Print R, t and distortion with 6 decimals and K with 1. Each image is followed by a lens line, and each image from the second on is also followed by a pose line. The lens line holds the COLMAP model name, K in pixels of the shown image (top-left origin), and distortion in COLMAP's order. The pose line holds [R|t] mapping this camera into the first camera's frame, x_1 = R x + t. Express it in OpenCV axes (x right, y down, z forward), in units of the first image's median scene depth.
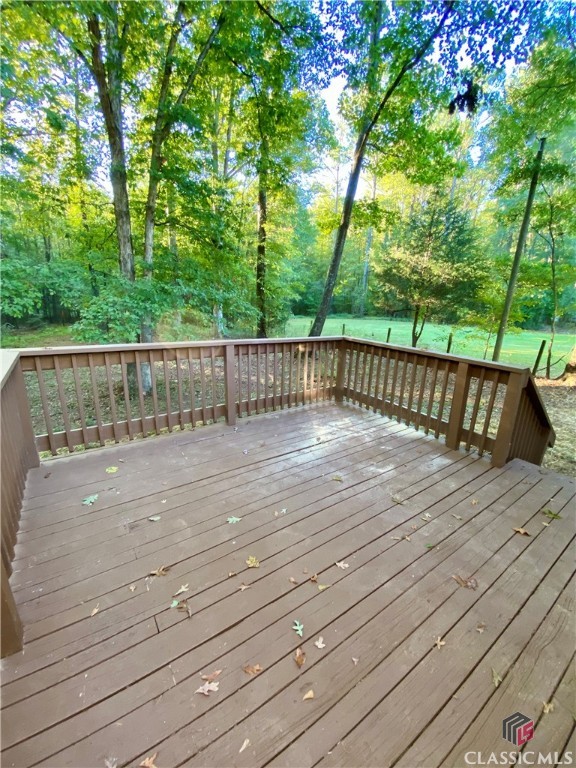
lens RADIAL K [[311.1, 0, 285.6], [0, 311.1, 382.1], [0, 0, 1]] dist [-0.028402, -0.000209]
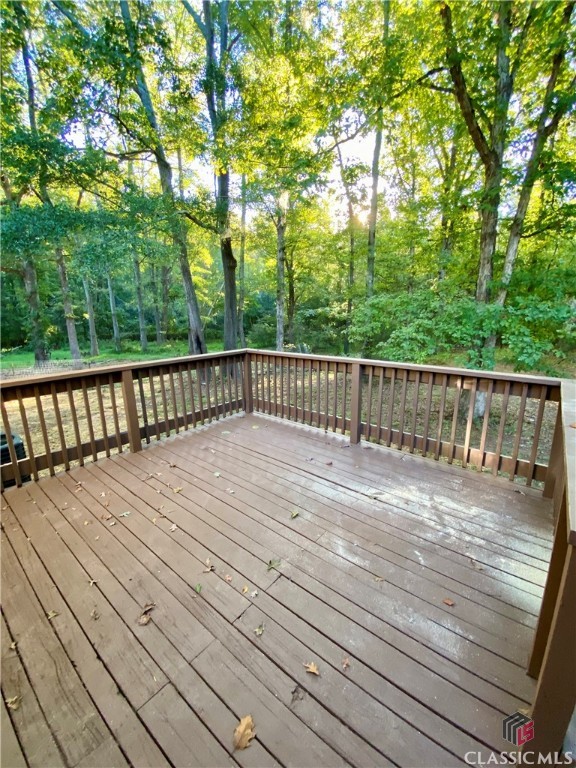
lens RADIAL K [[311.1, 0, 285.6], [0, 311.1, 382.1], [0, 0, 1]] dist [-0.028402, -0.000209]
pose [[0.298580, 0.187170, -0.935851, 0.717070], [-0.254710, 0.960642, 0.110864, -0.114880], [0.919768, 0.205269, 0.334502, 0.461640]]
